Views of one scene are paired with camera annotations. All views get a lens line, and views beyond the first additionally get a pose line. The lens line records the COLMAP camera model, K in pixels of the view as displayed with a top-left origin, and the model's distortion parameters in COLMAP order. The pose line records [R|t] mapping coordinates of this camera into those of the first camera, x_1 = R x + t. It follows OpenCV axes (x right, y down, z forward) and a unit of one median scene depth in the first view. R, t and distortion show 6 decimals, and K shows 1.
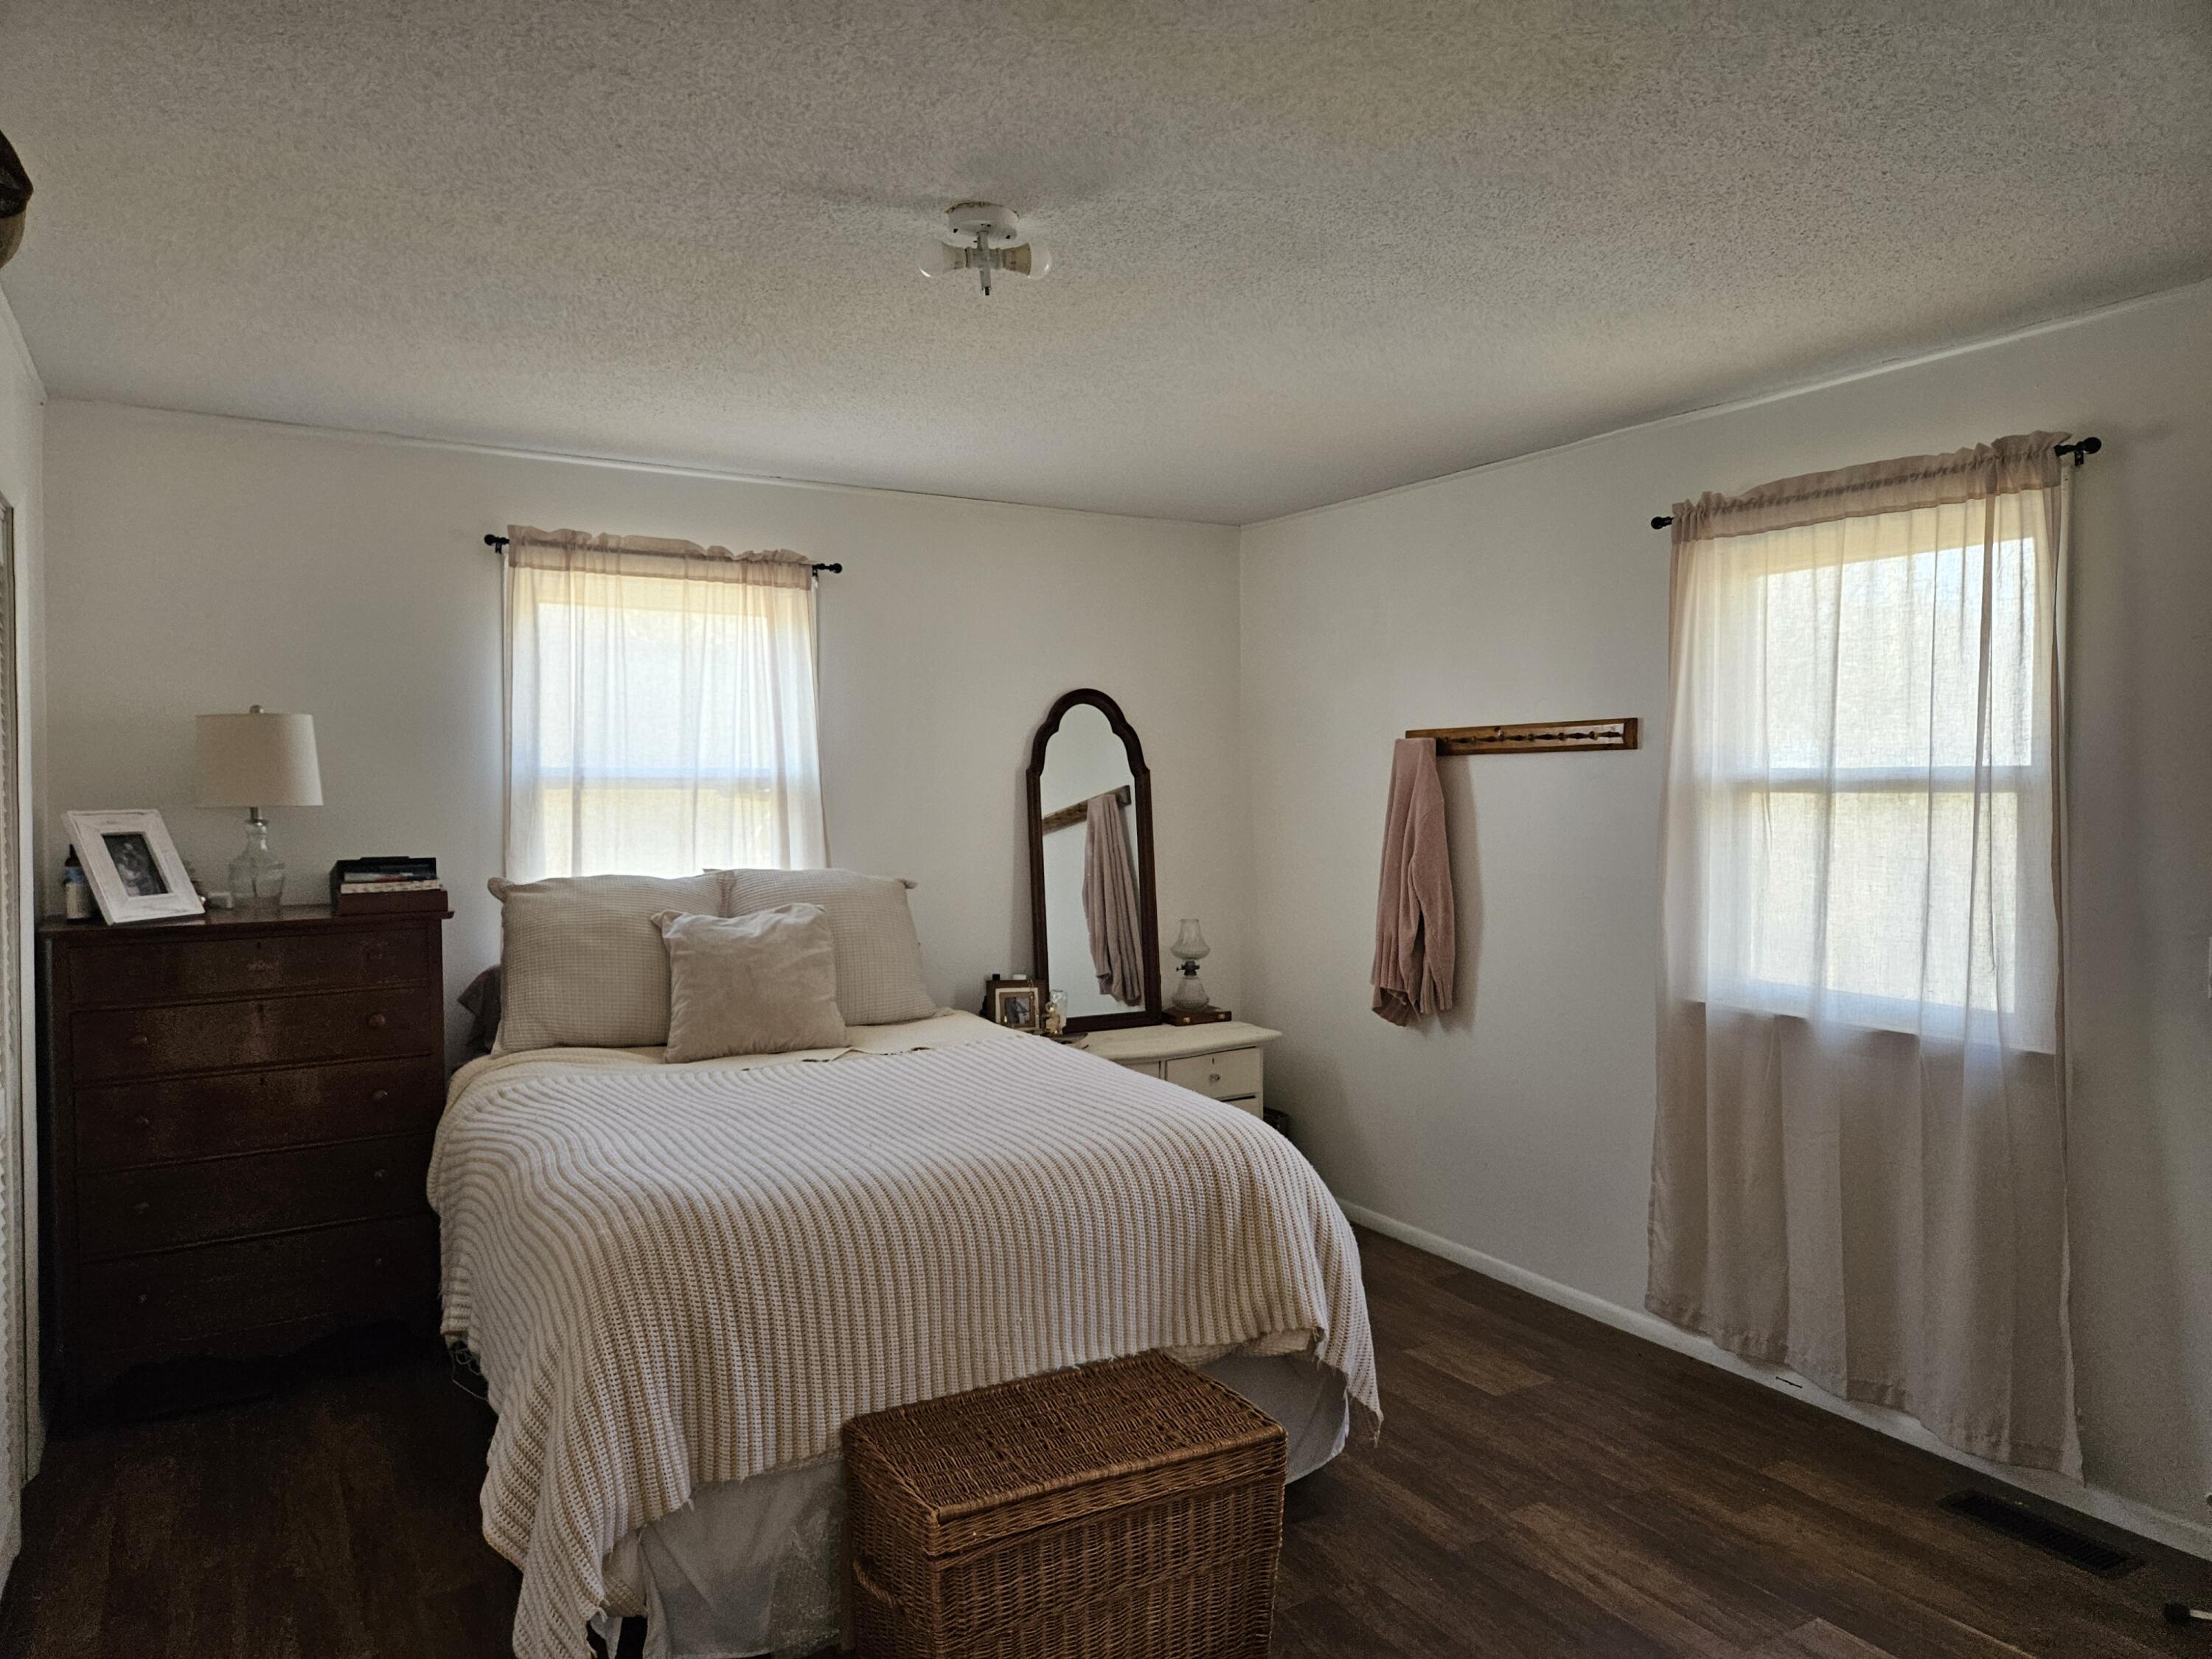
lens RADIAL K [[1458.4, 0, 1100.5], [0, 1458.4, 823.6], [0, 0, 1]] dist [0.064508, -0.052440]
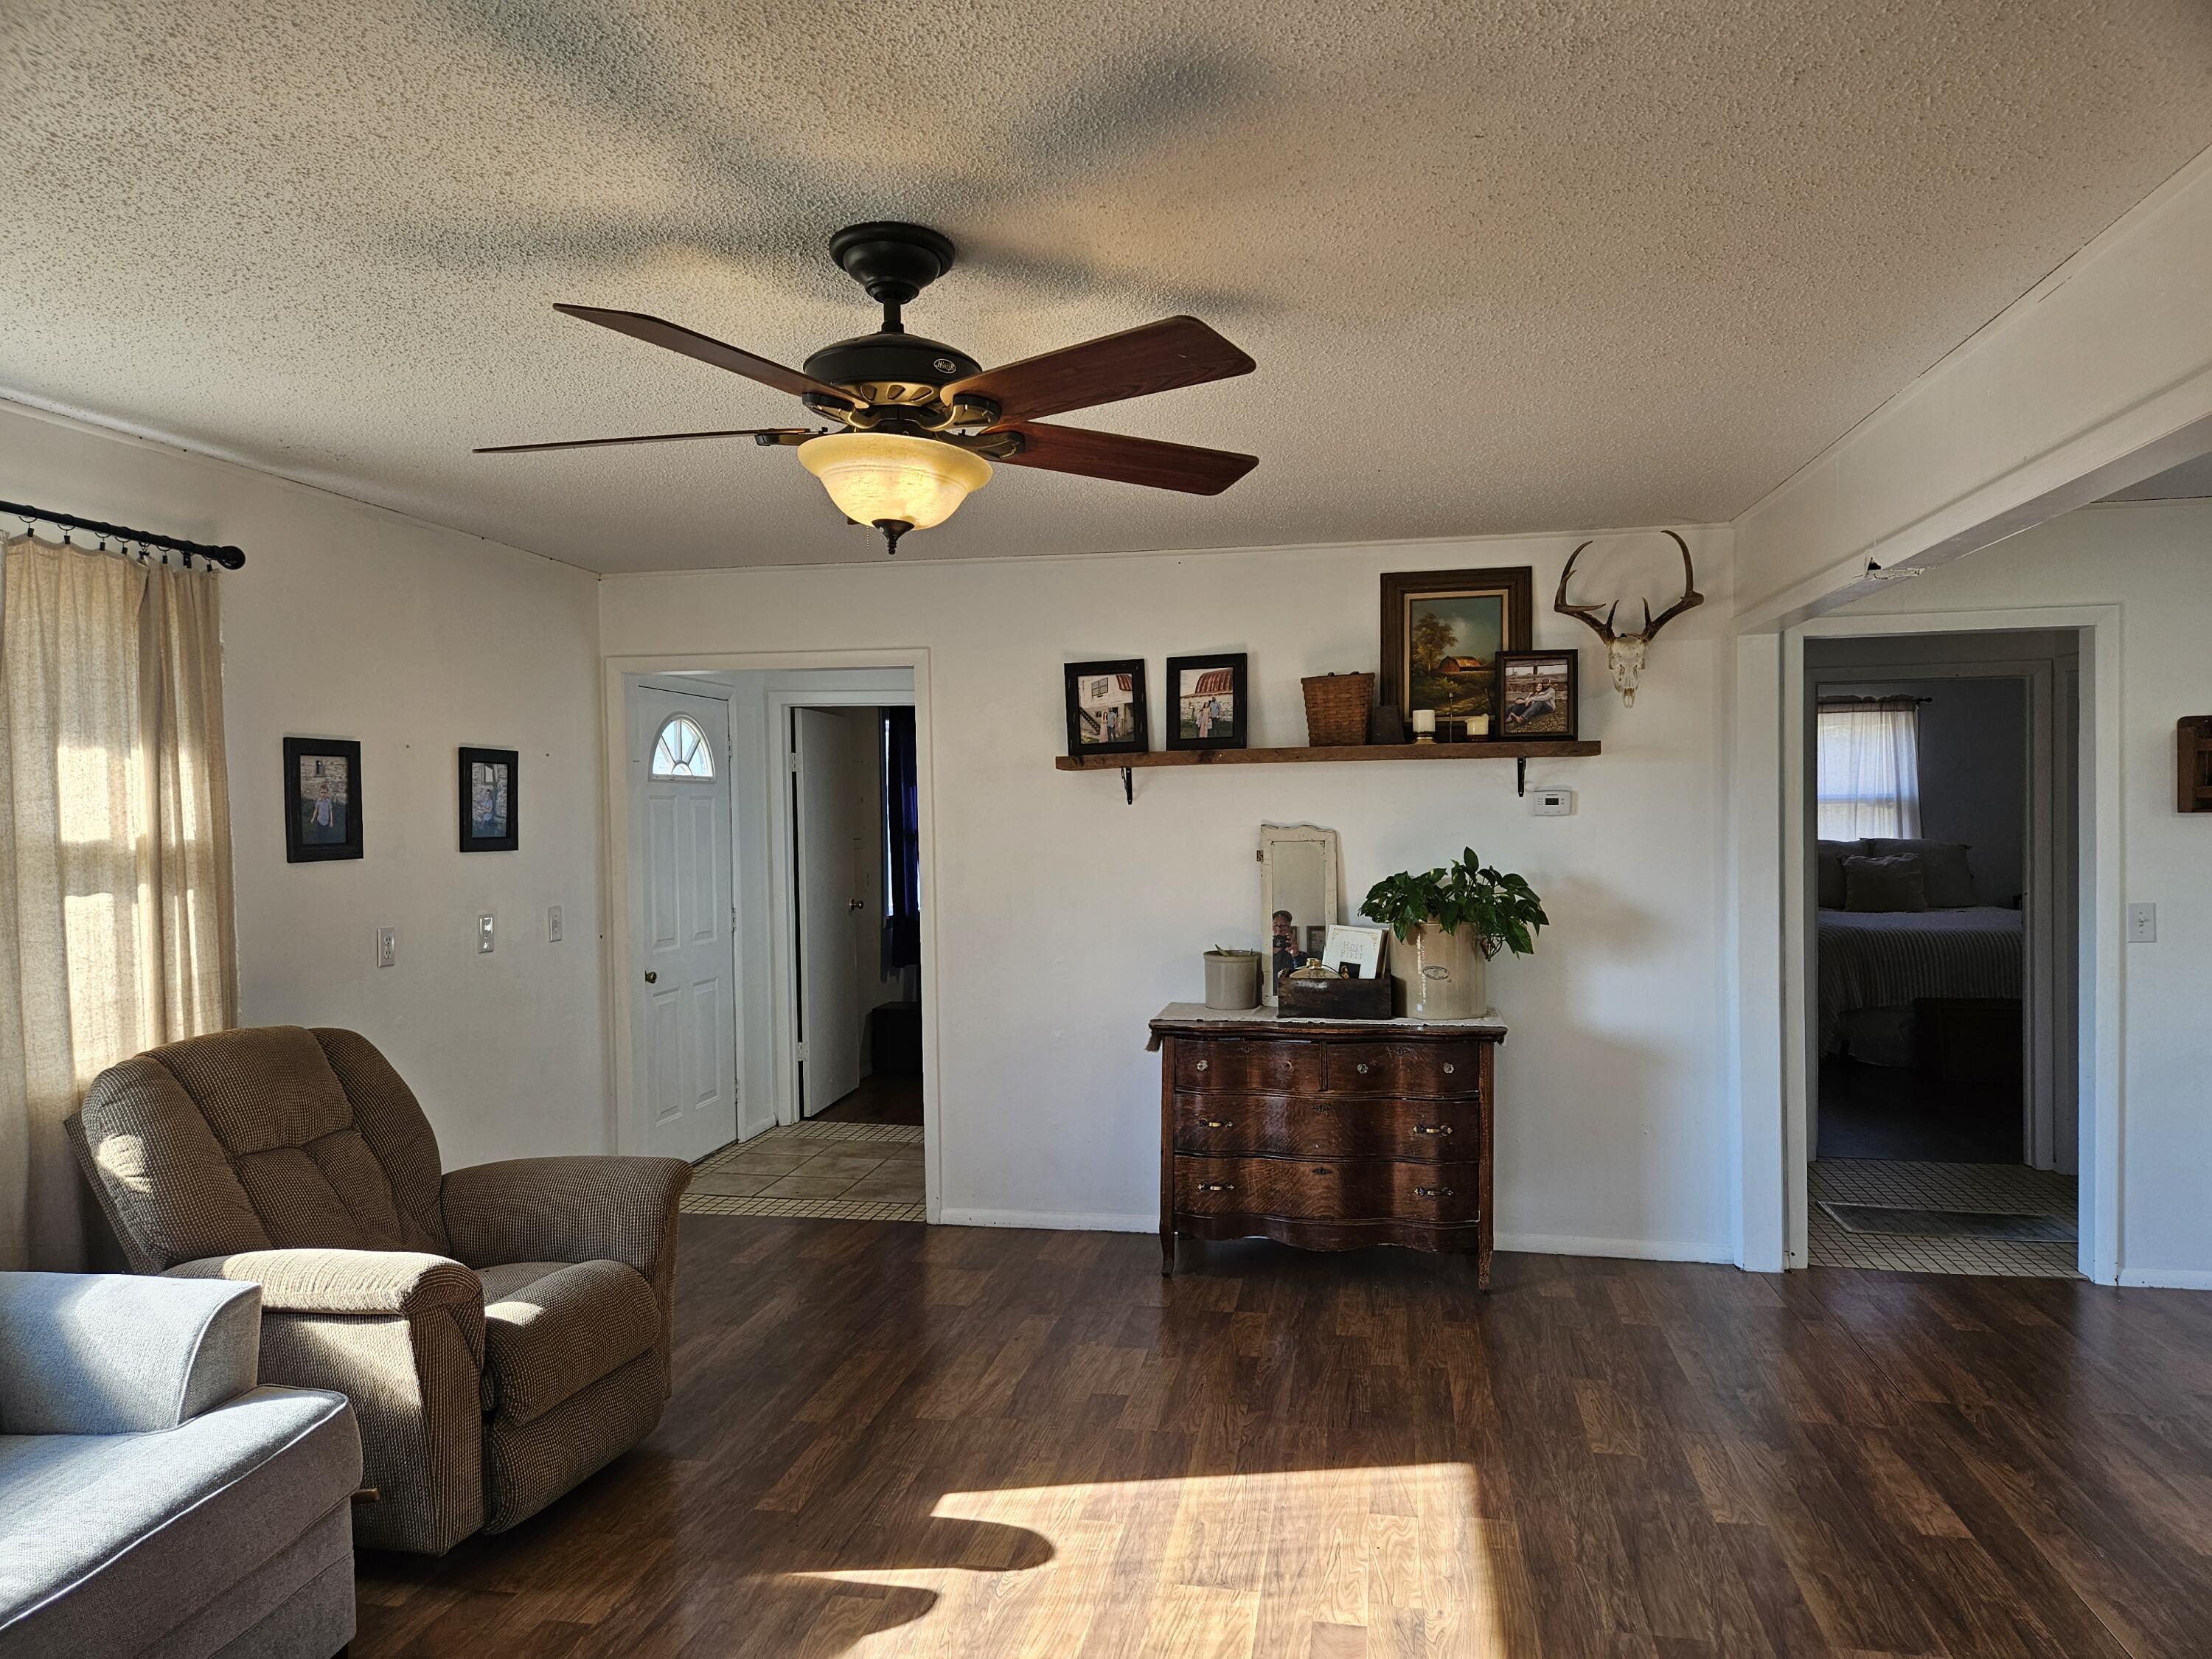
lens RADIAL K [[1458.4, 0, 1090.2], [0, 1458.4, 872.4], [0, 0, 1]] dist [0.064508, -0.052440]
pose [[0.748529, 0.016479, -0.662897, 0.364972], [0.013234, 0.999121, 0.039781, -0.023153], [0.662970, -0.038550, 0.747653, -1.541896]]
